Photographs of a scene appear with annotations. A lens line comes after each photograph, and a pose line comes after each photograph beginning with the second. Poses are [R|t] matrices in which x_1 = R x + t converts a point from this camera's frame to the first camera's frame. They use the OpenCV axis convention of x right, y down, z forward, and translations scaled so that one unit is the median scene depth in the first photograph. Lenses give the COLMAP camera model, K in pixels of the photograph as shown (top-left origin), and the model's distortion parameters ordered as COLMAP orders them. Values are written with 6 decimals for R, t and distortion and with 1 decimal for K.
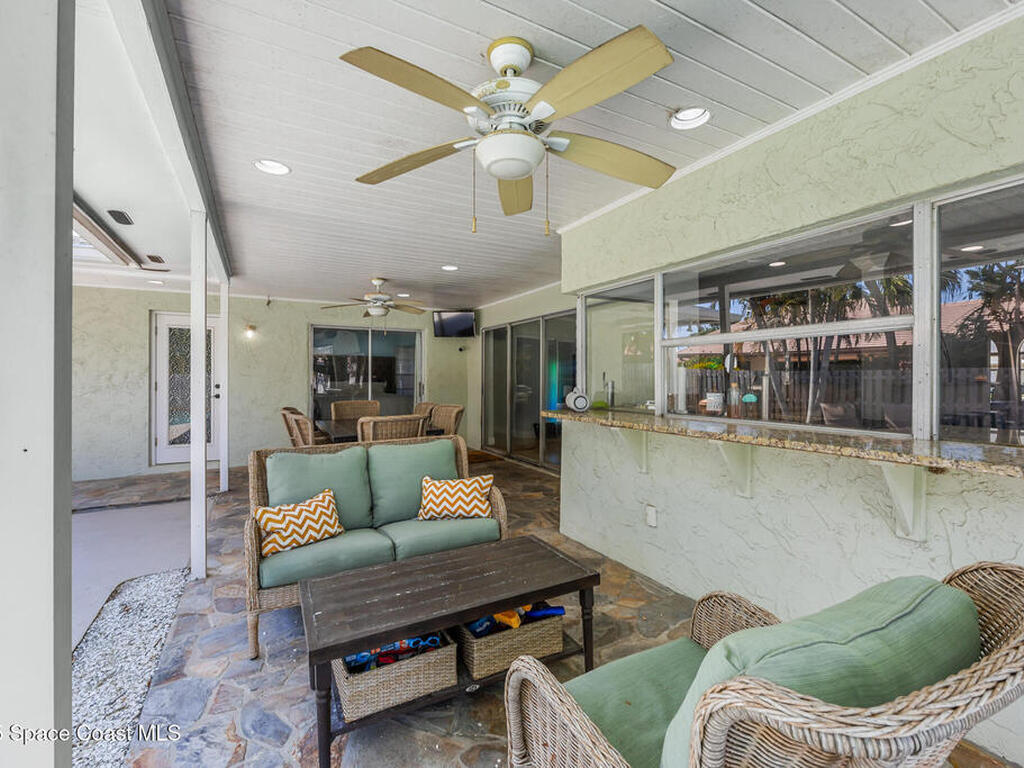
lens RADIAL K [[466.2, 0, 510.0], [0, 466.2, 379.1], [0, 0, 1]] dist [-0.015435, 0.000731]
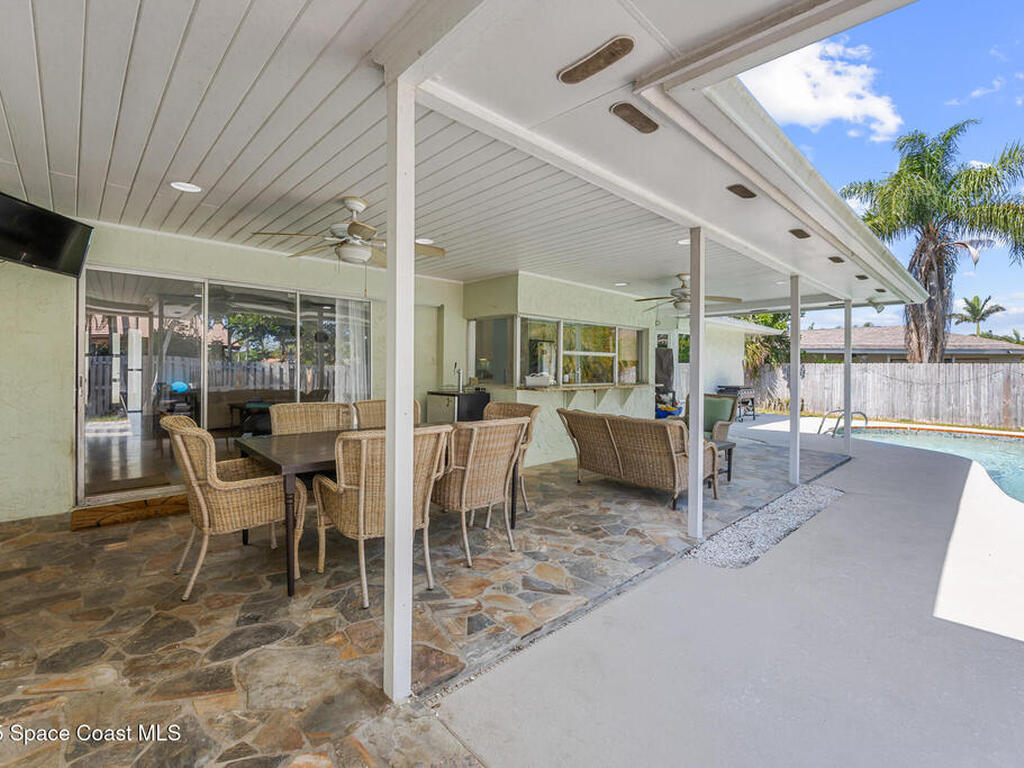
lens RADIAL K [[466.2, 0, 501.1], [0, 466.2, 370.5], [0, 0, 1]] dist [-0.015435, 0.000731]
pose [[-0.248962, -0.008595, 0.968475, -1.865087], [-0.005381, 0.999957, 0.007491, -0.006503], [-0.968498, -0.003347, -0.248998, 1.960490]]
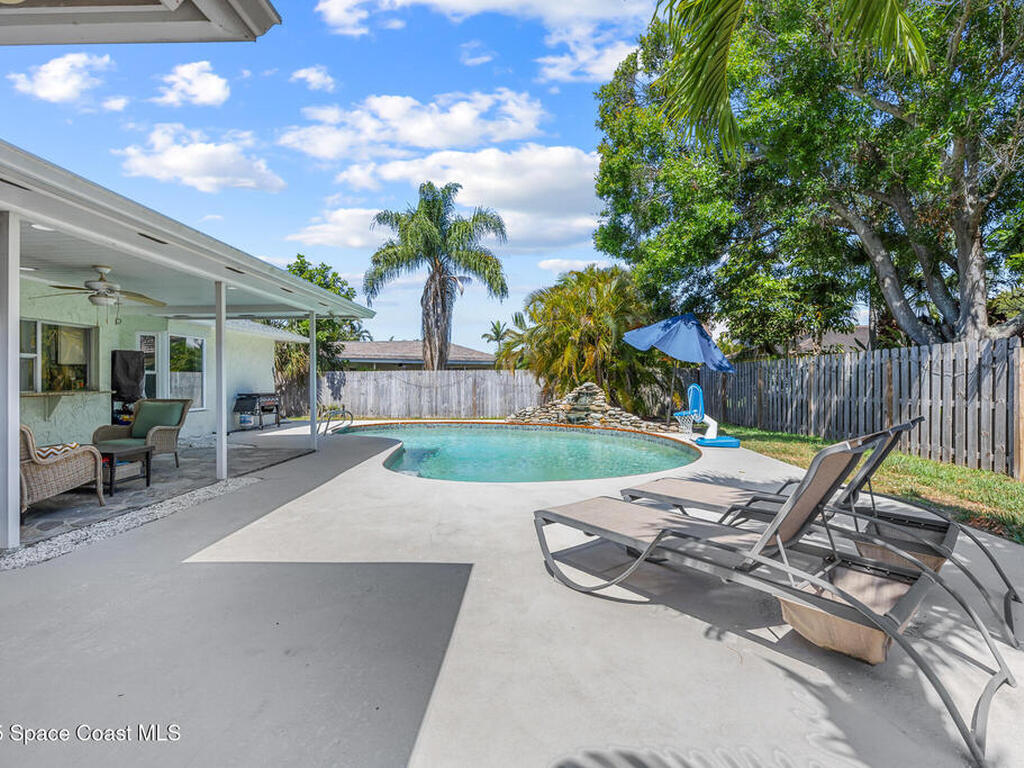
lens RADIAL K [[503.8, 0, 507.5], [0, 503.8, 378.3], [0, 0, 1]] dist [-0.007730, -0.001077]
pose [[-0.867003, 0.006865, 0.498256, -2.493614], [0.008106, 0.999967, 0.000328, 0.041571], [-0.498237, 0.004323, -0.867030, 1.579857]]
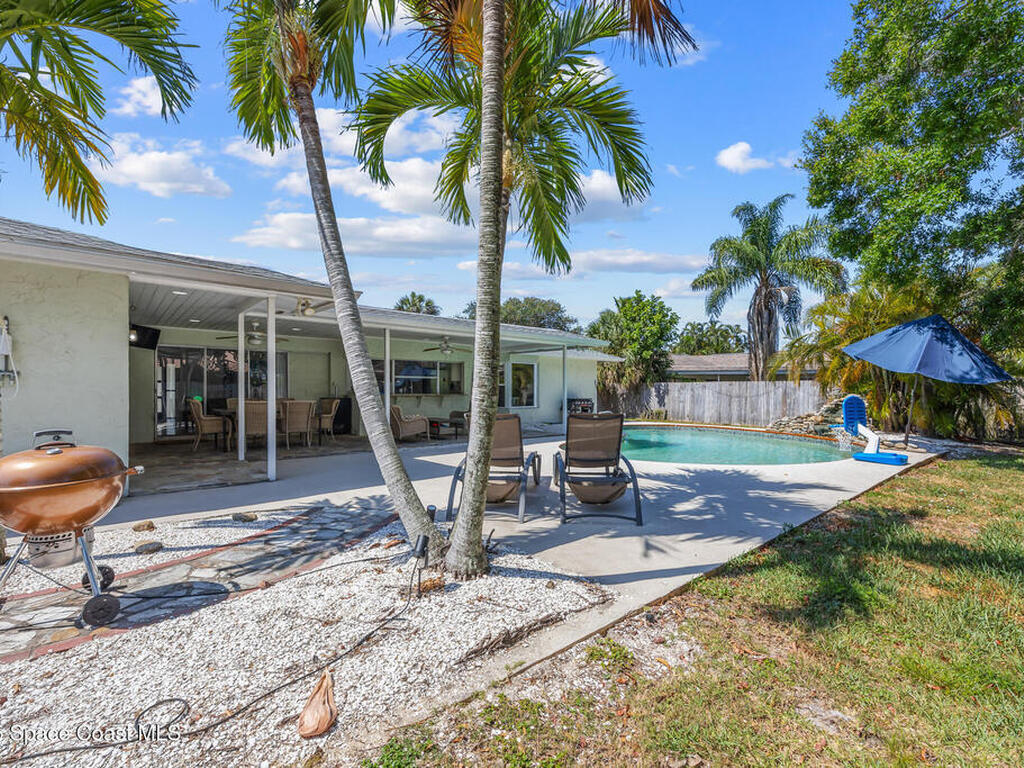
lens RADIAL K [[466.2, 0, 500.1], [0, 466.2, 398.4], [0, 0, 1]] dist [-0.015435, 0.000731]
pose [[-0.204918, -0.016847, 0.978634, -4.194724], [0.003145, 0.999835, 0.017870, 0.044706], [-0.978774, 0.006740, -0.204831, 0.989770]]
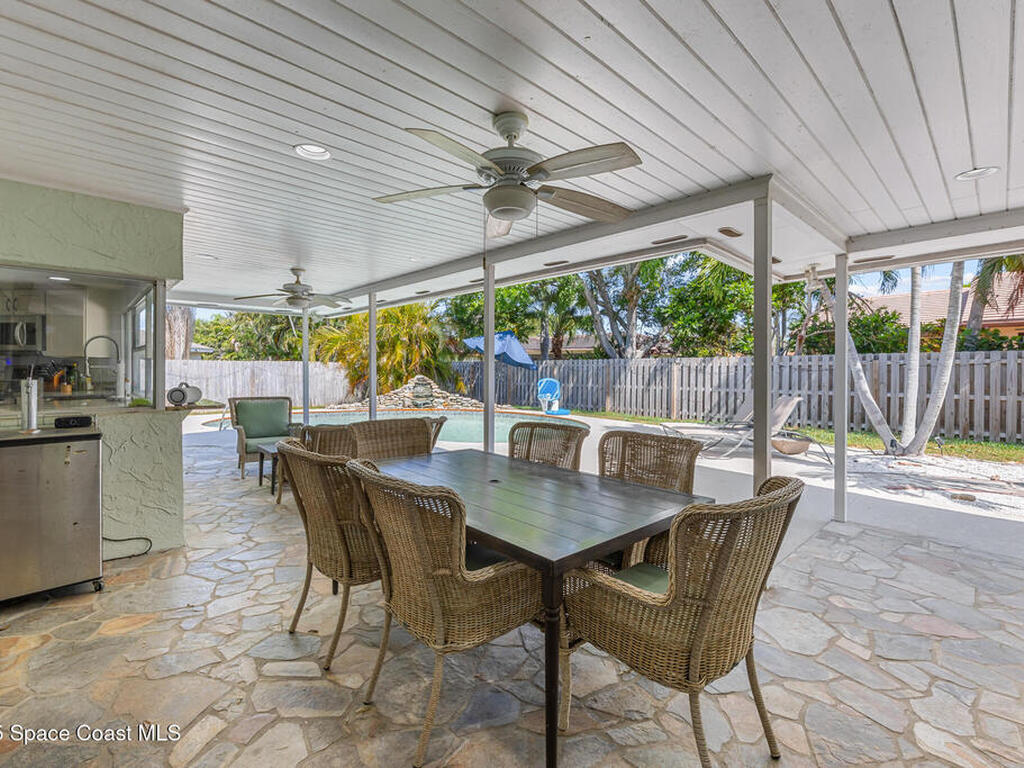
lens RADIAL K [[466.2, 0, 507.5], [0, 466.2, 377.2], [0, 0, 1]] dist [-0.015435, 0.000731]
pose [[-0.969296, -0.002133, -0.245886, -0.408505], [-0.008257, 0.999681, 0.023877, -0.032069], [0.245756, 0.025174, -0.969005, 2.798875]]
